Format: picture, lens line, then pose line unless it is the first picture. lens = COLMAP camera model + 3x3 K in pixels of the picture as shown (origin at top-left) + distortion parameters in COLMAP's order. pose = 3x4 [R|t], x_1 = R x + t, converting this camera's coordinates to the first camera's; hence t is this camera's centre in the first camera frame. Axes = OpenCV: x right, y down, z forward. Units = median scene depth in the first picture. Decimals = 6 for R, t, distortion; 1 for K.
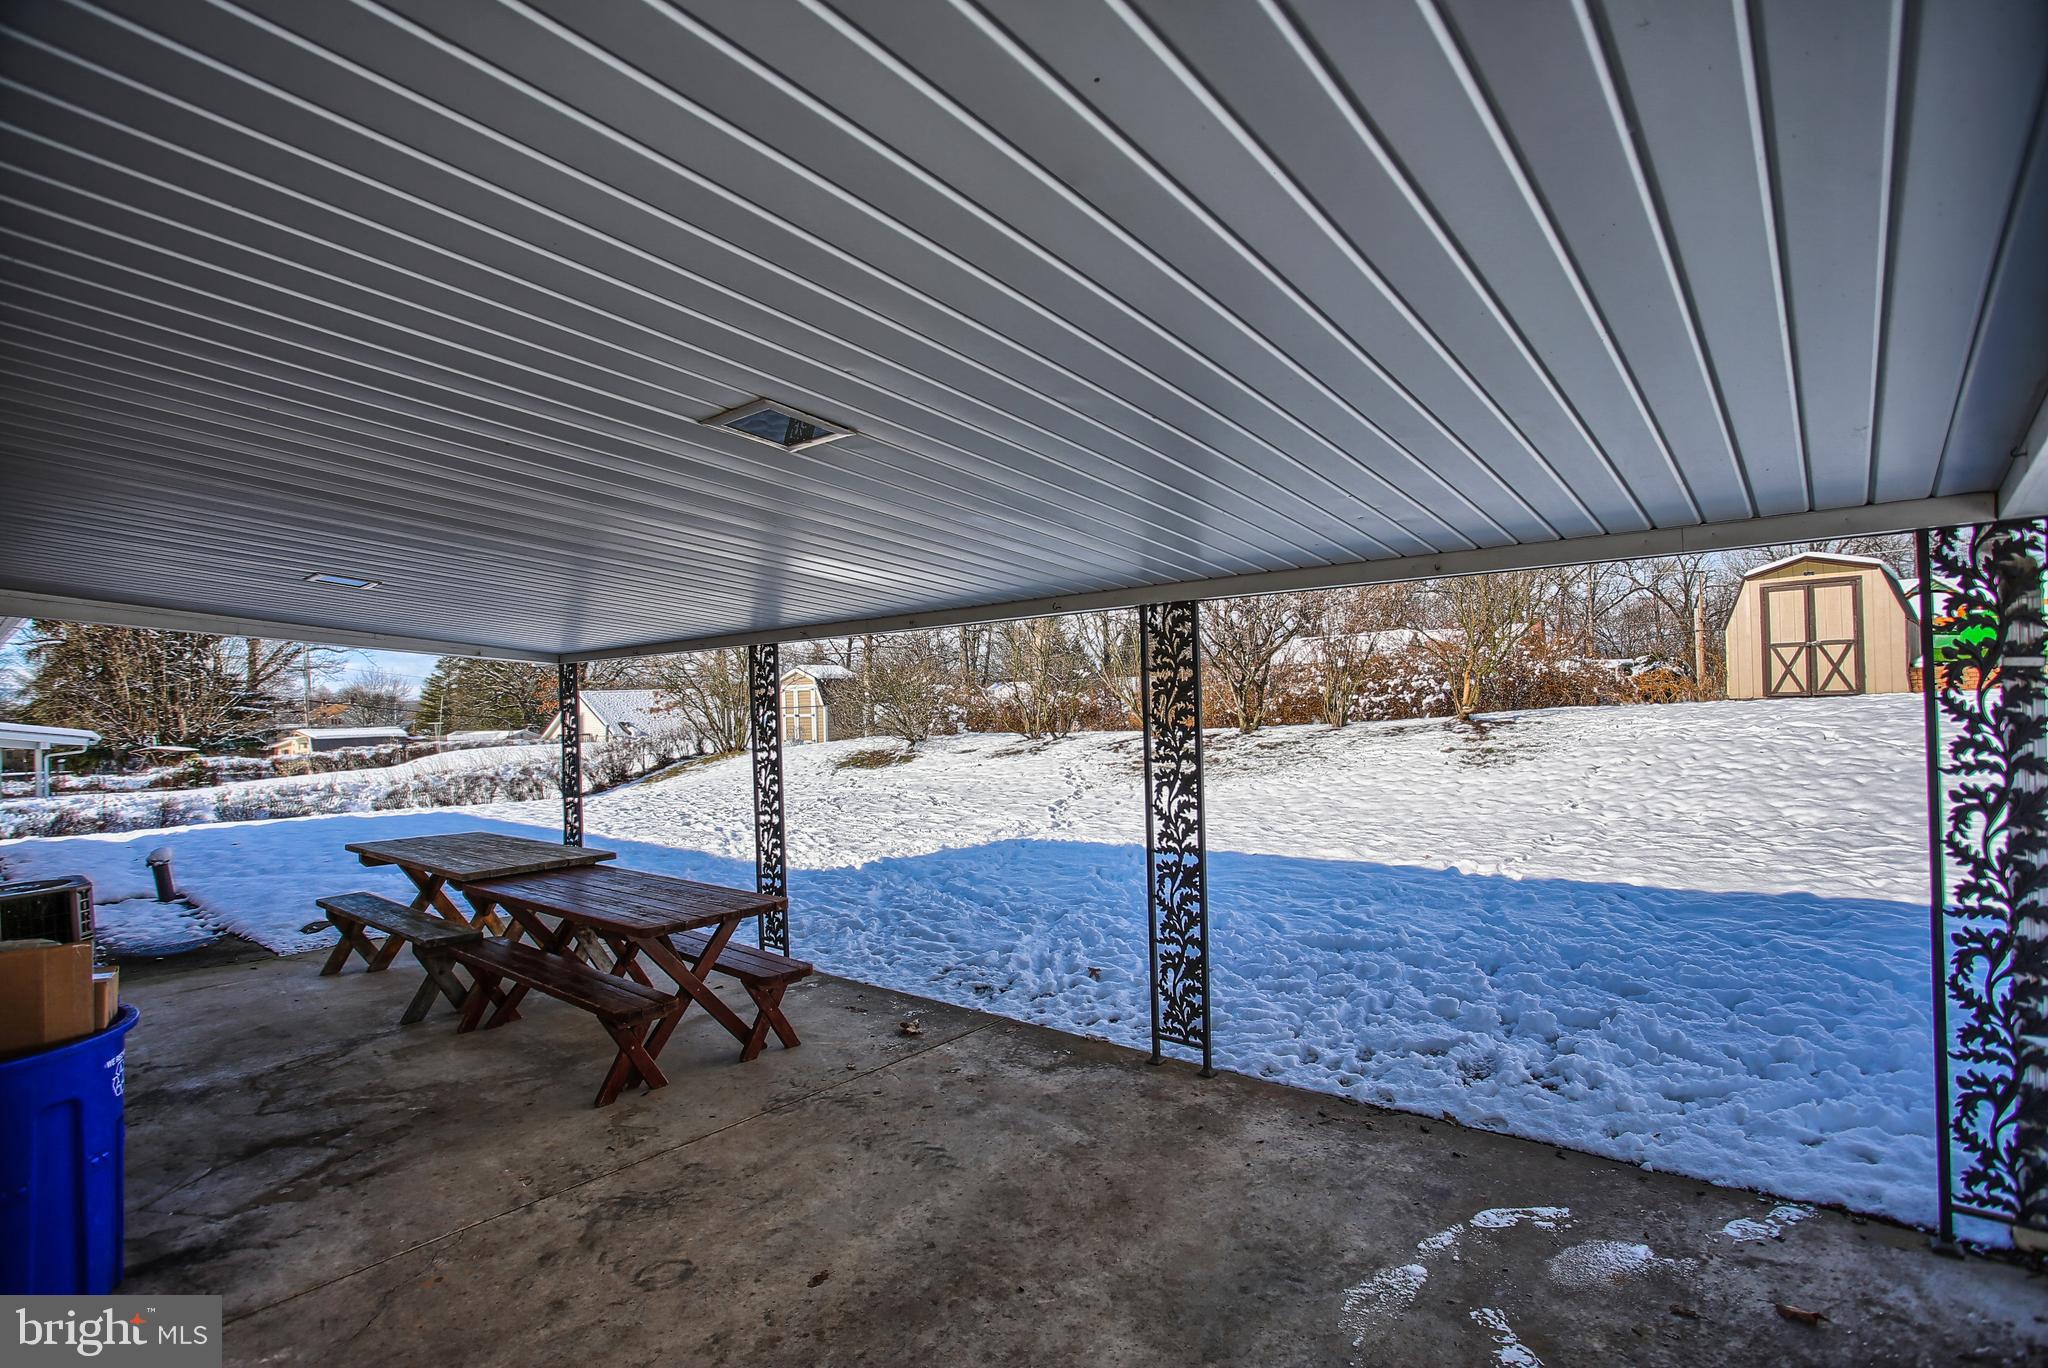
lens RADIAL K [[999.8, 0, 1067.1], [0, 999.8, 692.7], [0, 0, 1]] dist [-0.092076, 0.048828]
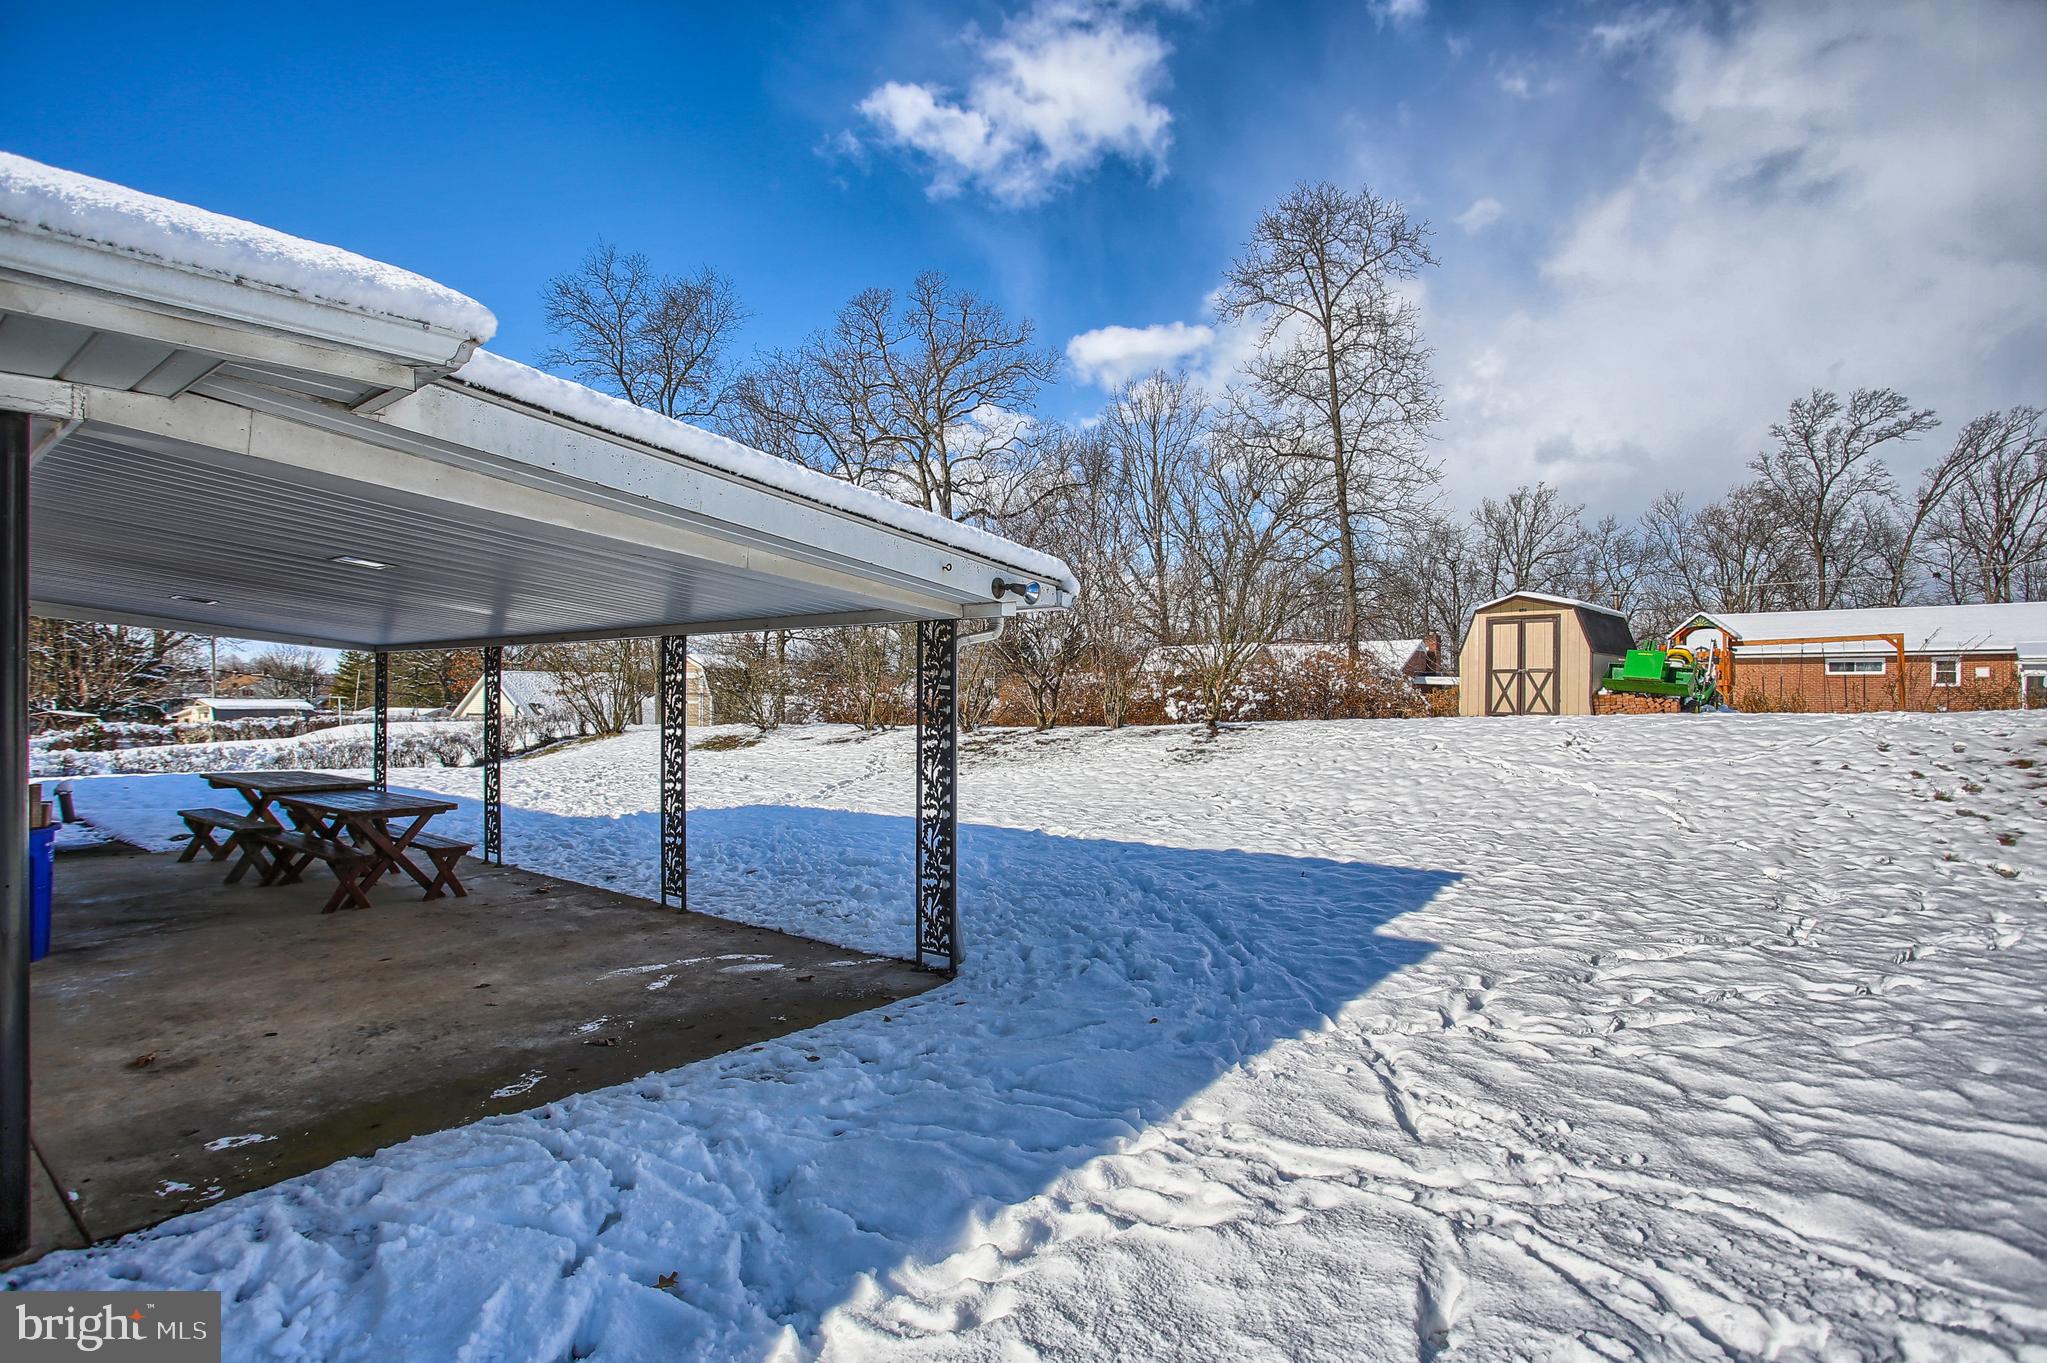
lens RADIAL K [[1028.2, 0, 1061.4], [0, 1028.2, 687.0], [0, 0, 1]] dist [-0.072868, 0.033109]
pose [[0.998718, 0.036482, 0.035079, 0.170181], [-0.036341, 0.999329, -0.004643, -0.005517], [-0.035225, 0.003363, 0.999374, -0.187974]]
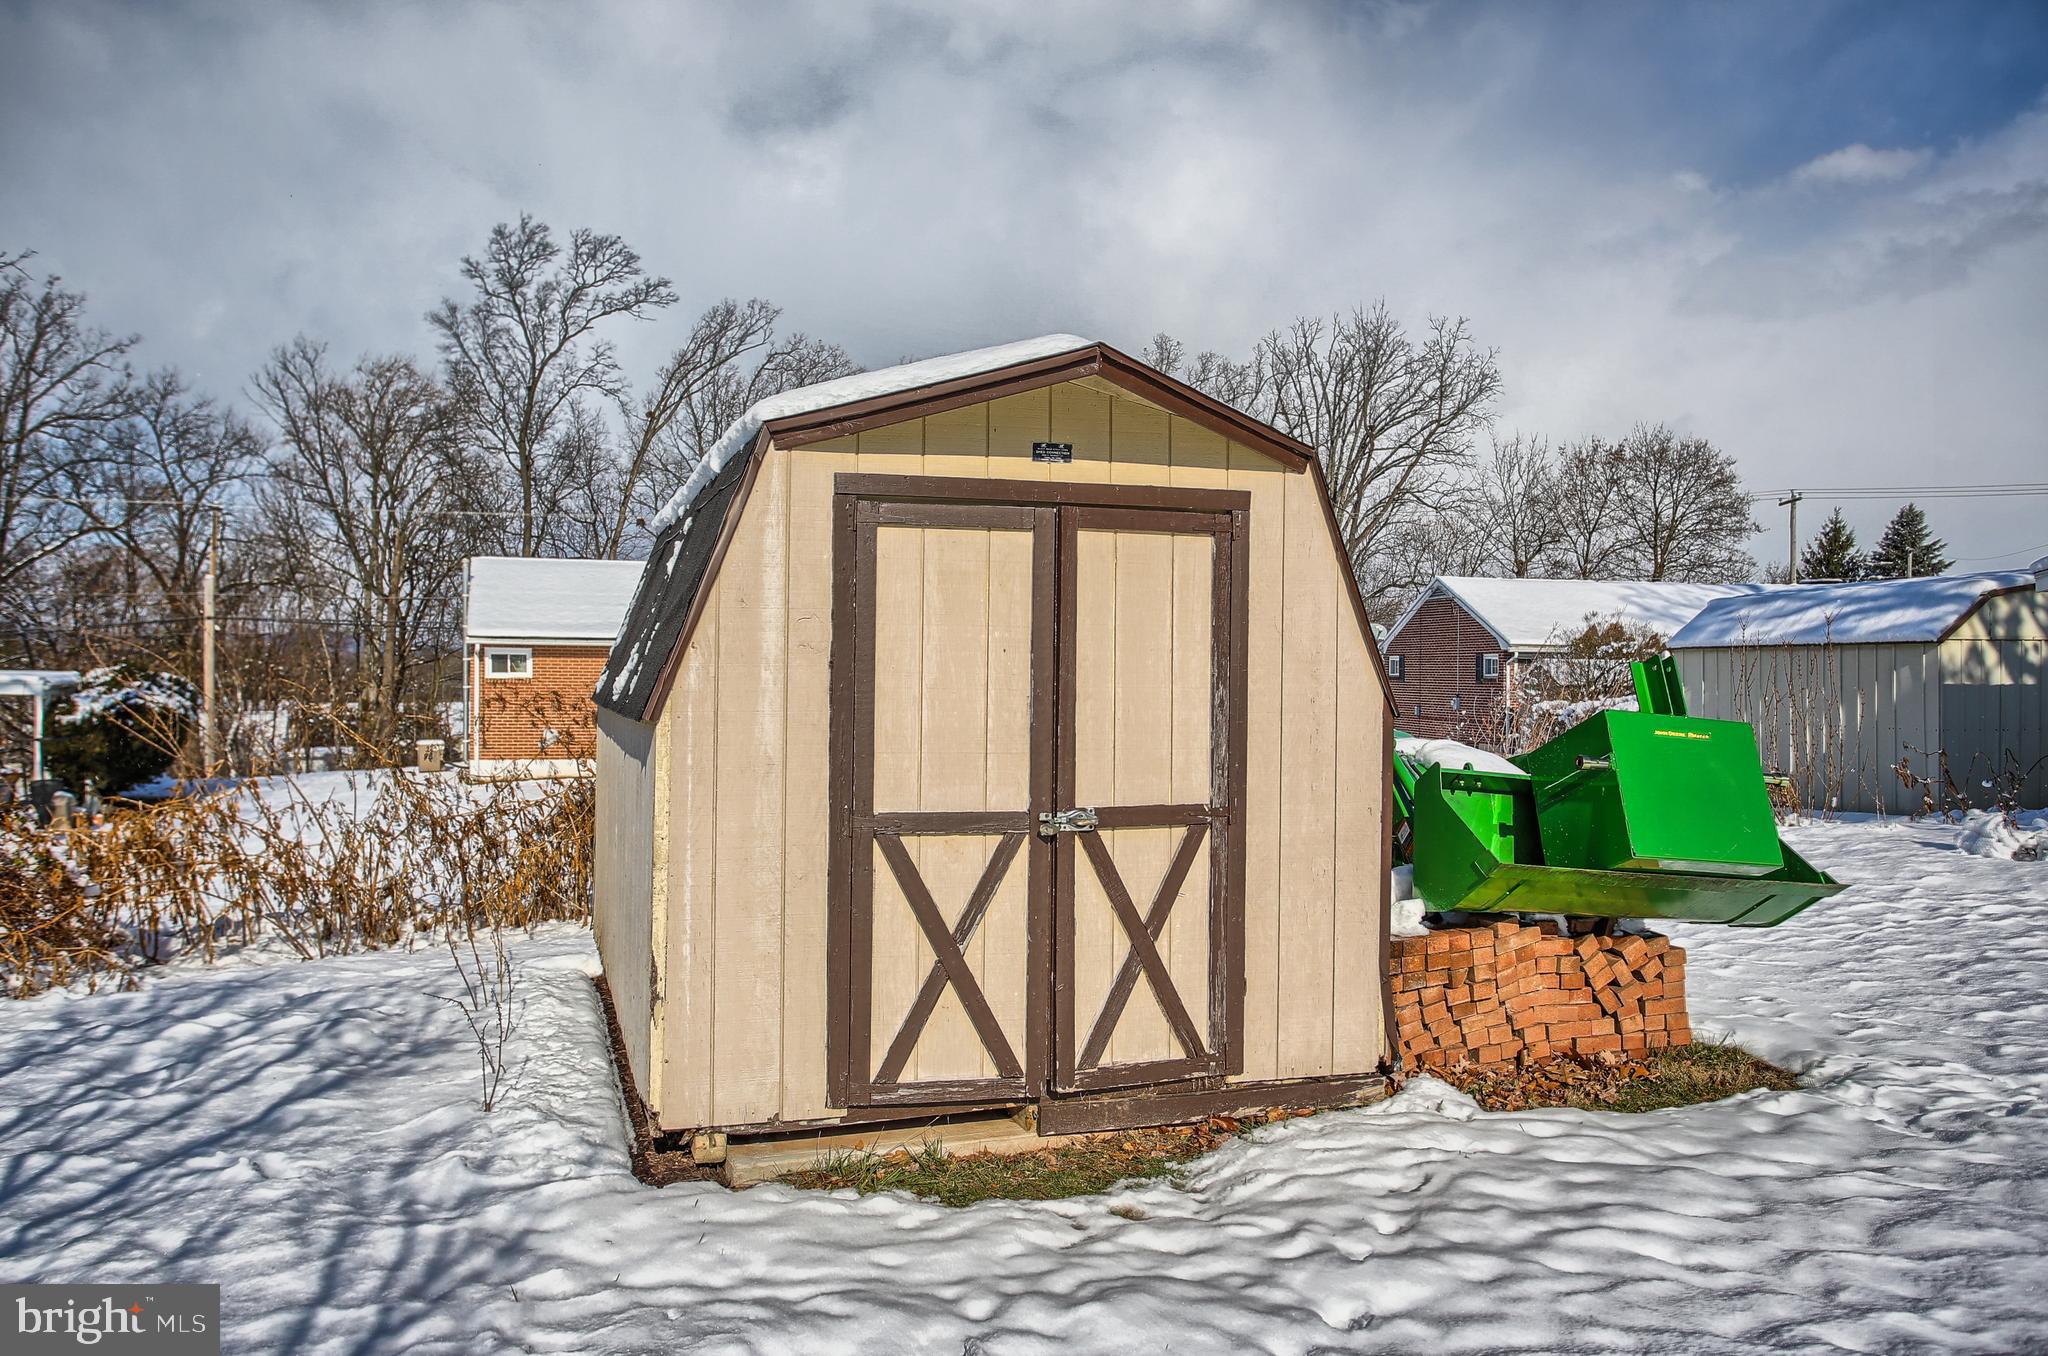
lens RADIAL K [[1584.6, 0, 1024.0], [0, 1584.6, 678.0], [0, 0, 1]] dist [-0.004879, -0.001663]
pose [[0.484189, 0.037374, 0.874165, 0.470828], [-0.023888, 0.999280, -0.029491, -0.066287], [-0.874637, -0.006603, 0.484733, 0.810408]]
